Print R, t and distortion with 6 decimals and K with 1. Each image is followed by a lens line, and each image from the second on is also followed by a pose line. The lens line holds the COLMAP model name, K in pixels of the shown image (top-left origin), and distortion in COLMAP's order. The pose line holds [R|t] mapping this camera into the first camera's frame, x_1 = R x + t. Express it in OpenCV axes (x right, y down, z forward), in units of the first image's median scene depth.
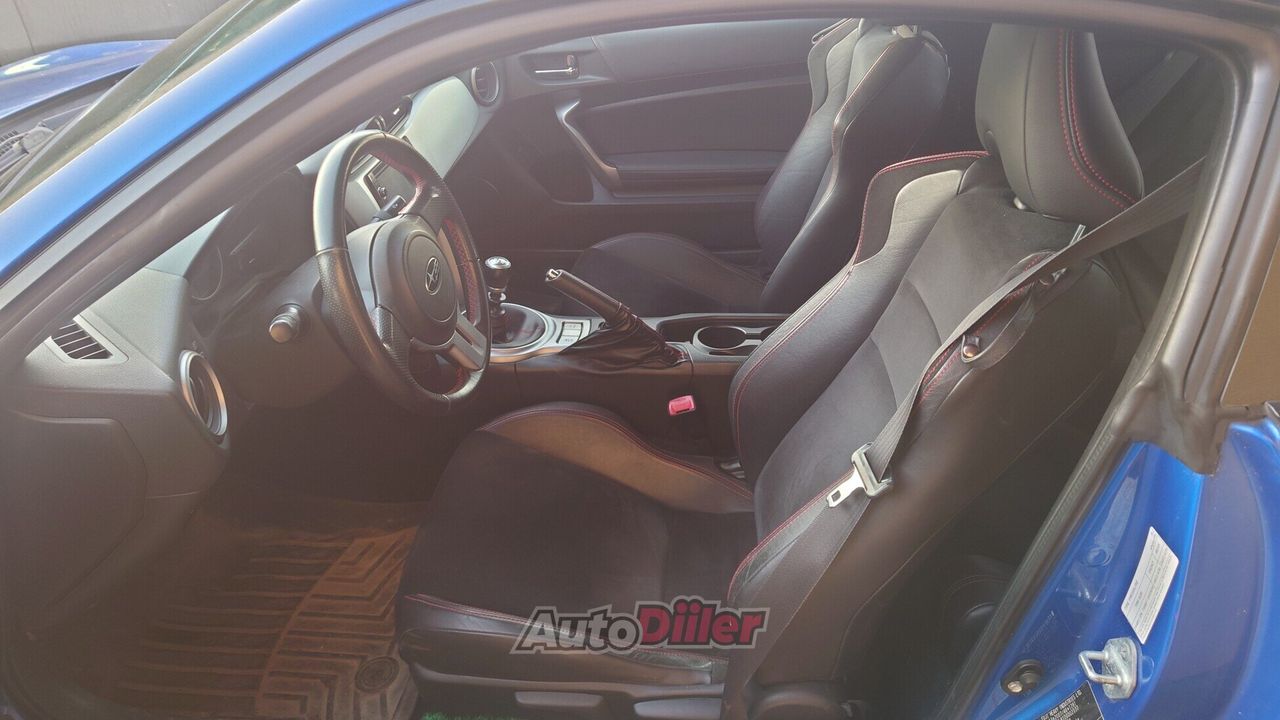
lens RADIAL K [[892.5, 0, 640.9], [0, 892.5, 361.6], [0, 0, 1]] dist [-0.004555, -0.004026]
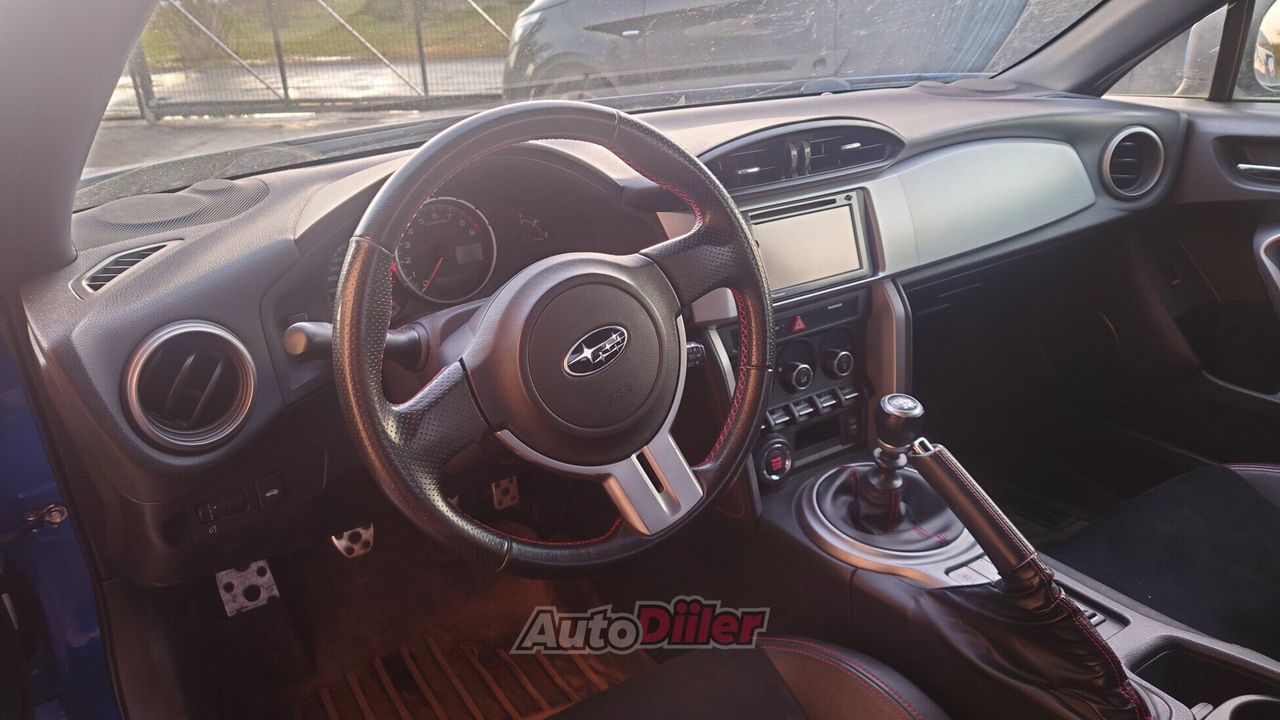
lens RADIAL K [[892.5, 0, 640.0], [0, 892.5, 360.2], [0, 0, 1]] dist [-0.004555, -0.004026]
pose [[0.594893, 0.287151, -0.750764, 0.176905], [-0.388909, 0.920234, 0.043805, -0.095402], [0.703457, 0.265919, 0.659117, 0.467402]]
